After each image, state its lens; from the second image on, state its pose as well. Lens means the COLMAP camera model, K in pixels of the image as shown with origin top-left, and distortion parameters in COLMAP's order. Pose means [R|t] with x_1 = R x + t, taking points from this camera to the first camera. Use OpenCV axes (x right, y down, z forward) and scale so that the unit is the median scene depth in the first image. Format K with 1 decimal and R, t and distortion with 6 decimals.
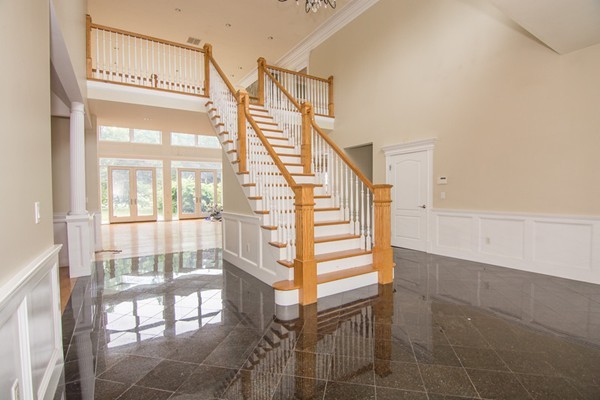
lens RADIAL K [[288.5, 0, 302.1], [0, 288.5, 201.5], [0, 0, 1]] dist [-0.005757, -0.000276]
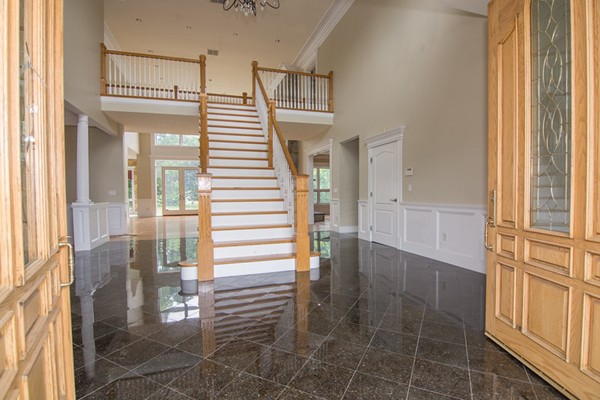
lens RADIAL K [[288.5, 0, 300.5], [0, 288.5, 202.0], [0, 0, 1]] dist [-0.005757, -0.000276]
pose [[0.967624, 0.010269, -0.252187, 0.341902], [-0.009704, 0.999947, 0.003485, 0.022565], [0.252209, -0.000925, 0.967672, 0.004756]]
